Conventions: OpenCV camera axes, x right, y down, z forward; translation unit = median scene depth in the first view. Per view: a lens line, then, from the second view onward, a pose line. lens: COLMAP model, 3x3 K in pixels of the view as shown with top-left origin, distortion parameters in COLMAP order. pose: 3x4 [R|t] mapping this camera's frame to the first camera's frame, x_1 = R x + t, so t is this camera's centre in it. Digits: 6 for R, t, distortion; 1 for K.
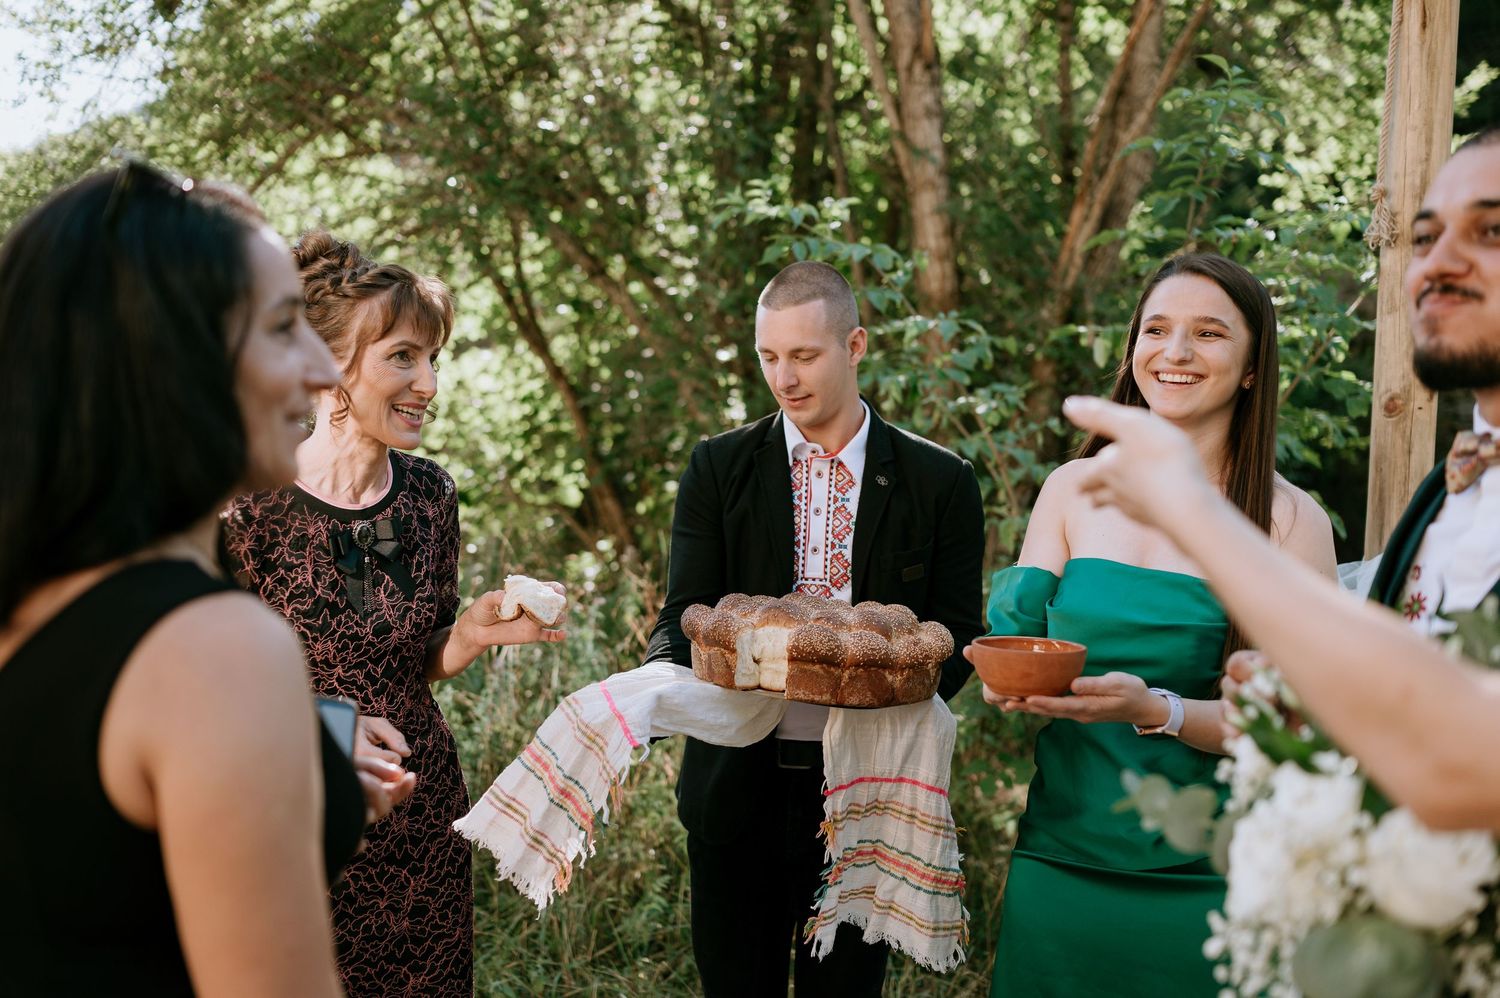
lens RADIAL K [[1454.3, 0, 746.2], [0, 1454.3, 505.9], [0, 0, 1]] dist [-0.005770, 0.011571]
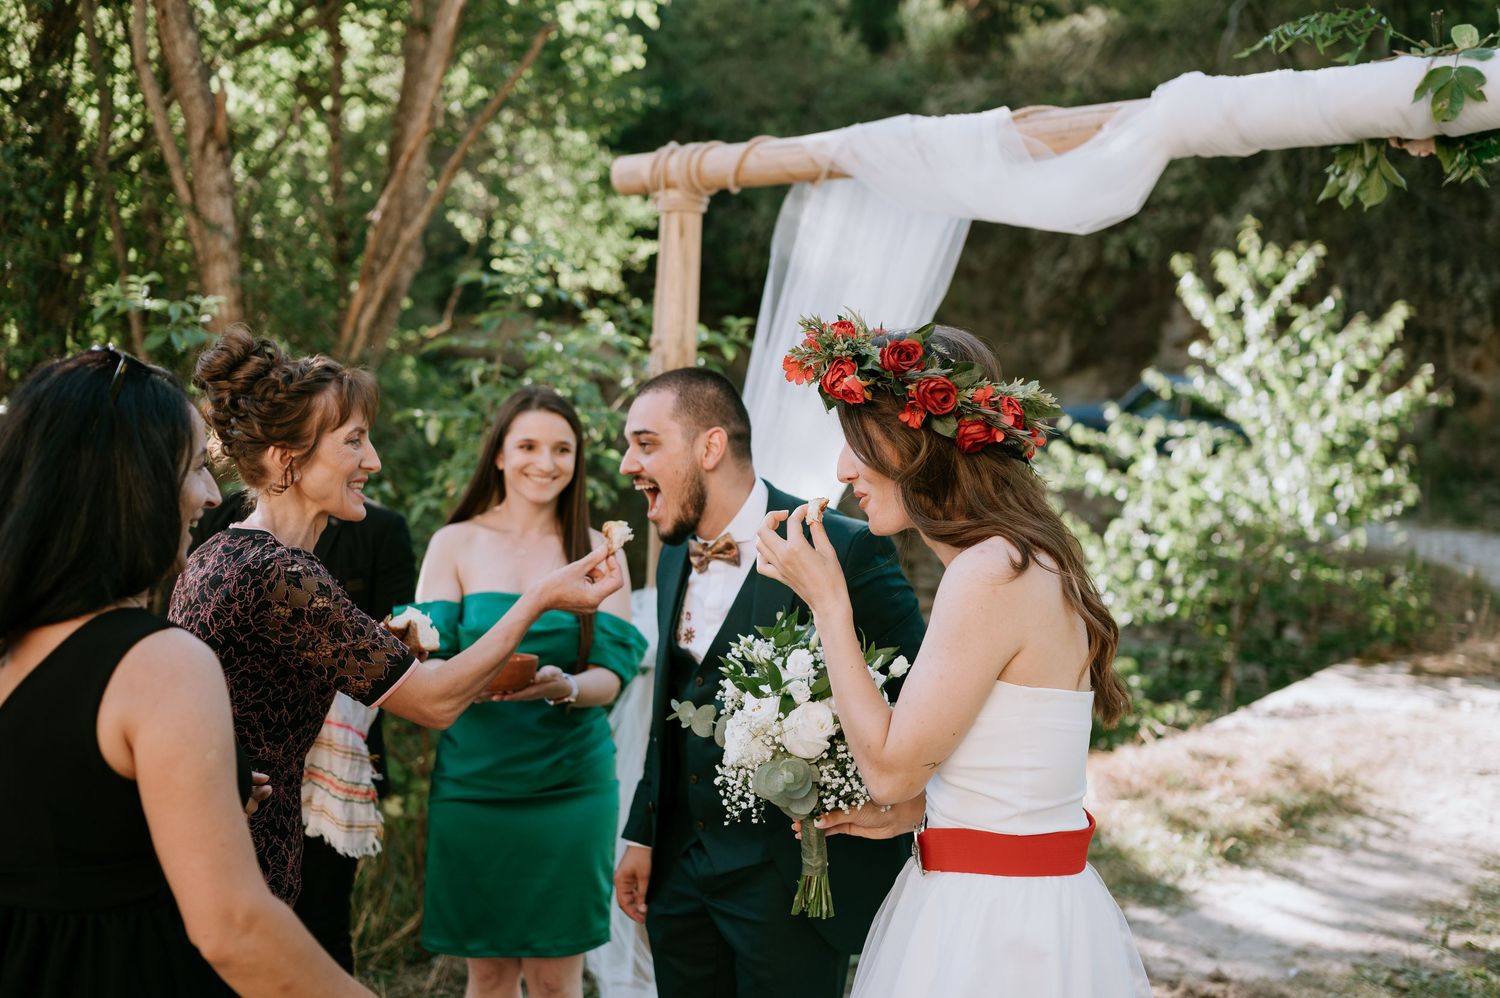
lens RADIAL K [[1454.3, 0, 746.2], [0, 1454.3, 505.9], [0, 0, 1]] dist [-0.005770, 0.011571]
pose [[0.856571, 0.001464, 0.516027, -0.651664], [0.014566, 0.999529, -0.027013, -0.028184], [-0.515823, 0.030655, 0.856146, -0.736344]]
